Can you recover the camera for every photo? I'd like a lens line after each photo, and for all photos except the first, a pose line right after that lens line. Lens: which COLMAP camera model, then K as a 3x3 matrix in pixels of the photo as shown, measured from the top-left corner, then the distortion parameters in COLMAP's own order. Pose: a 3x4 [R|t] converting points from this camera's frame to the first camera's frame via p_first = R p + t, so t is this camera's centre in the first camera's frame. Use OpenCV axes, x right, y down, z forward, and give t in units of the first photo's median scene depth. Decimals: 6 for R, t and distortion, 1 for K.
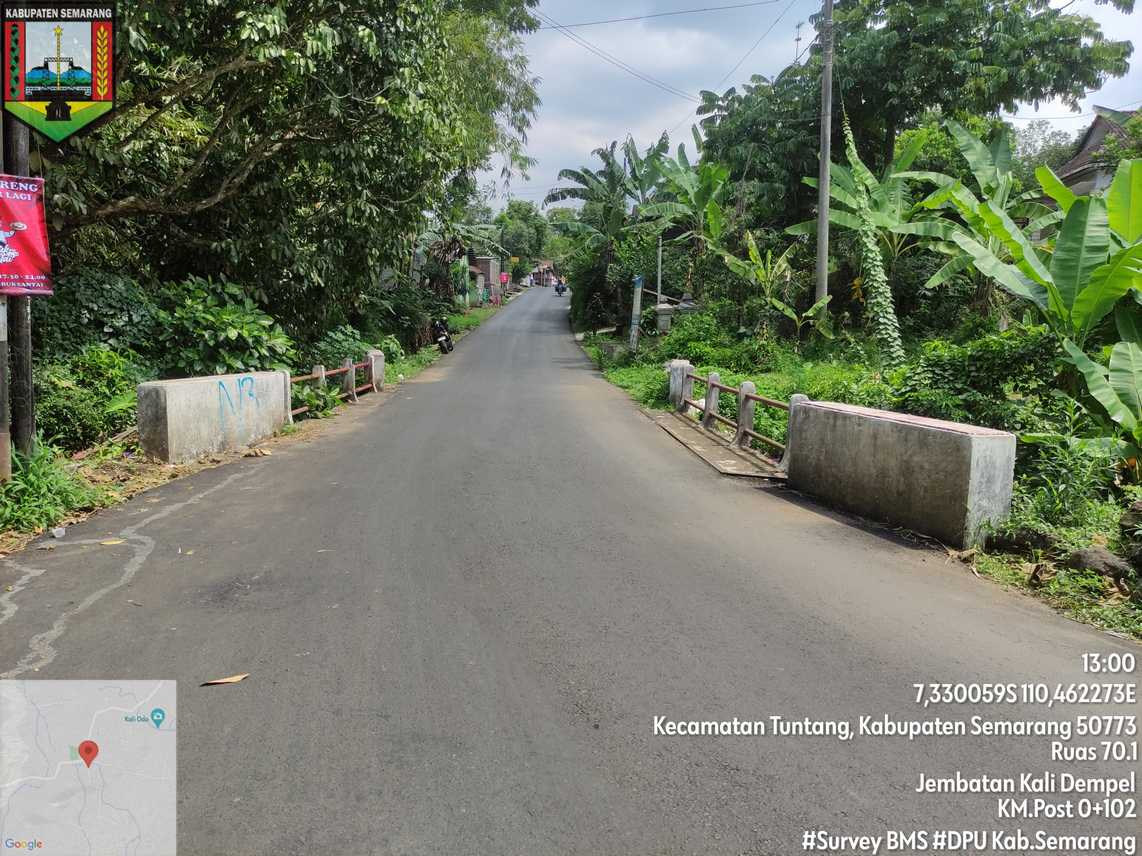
lens RADIAL K [[843.3, 0, 567.4], [0, 843.3, 428.6], [0, 0, 1]] dist [0.053787, -0.054448]
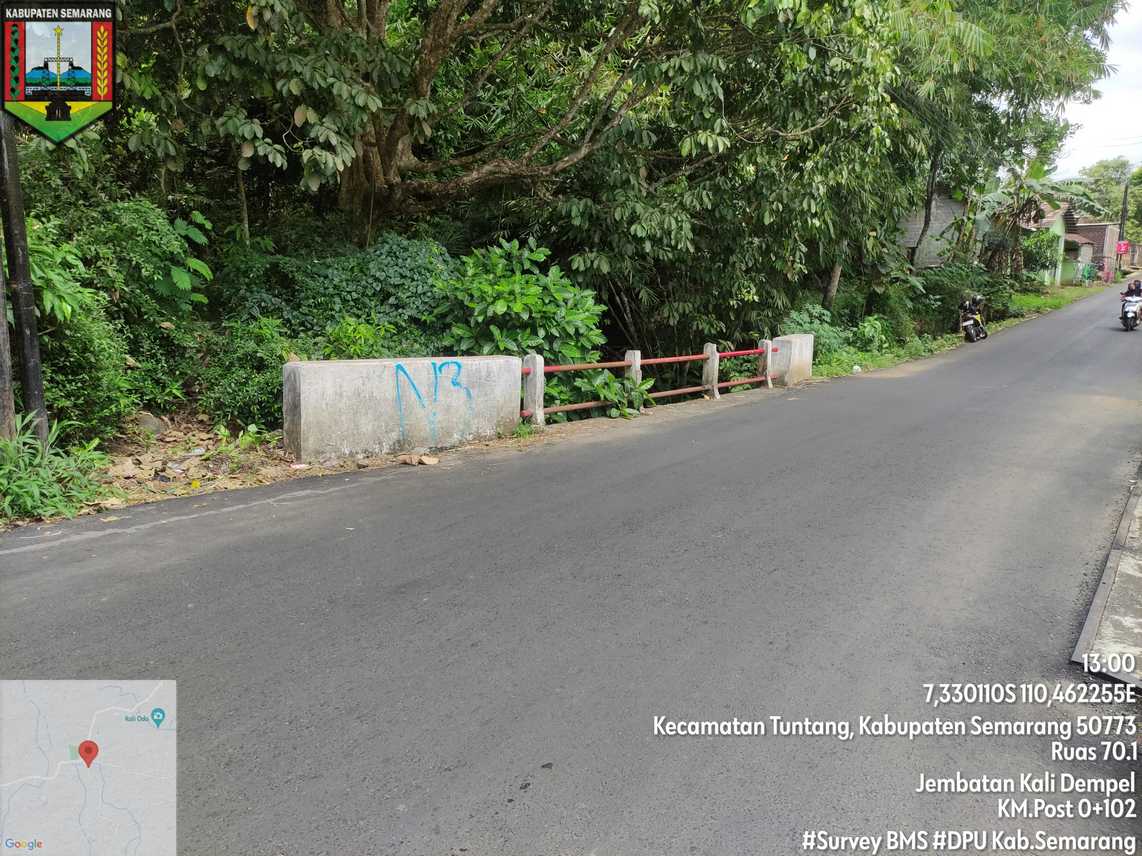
lens RADIAL K [[843.3, 0, 571.5], [0, 843.3, 425.6], [0, 0, 1]] dist [0.053787, -0.054448]
pose [[0.780226, 0.097801, -0.617805, 0.128209], [-0.088026, 0.995039, 0.046350, -0.030098], [0.619273, 0.018219, 0.784964, 0.290218]]
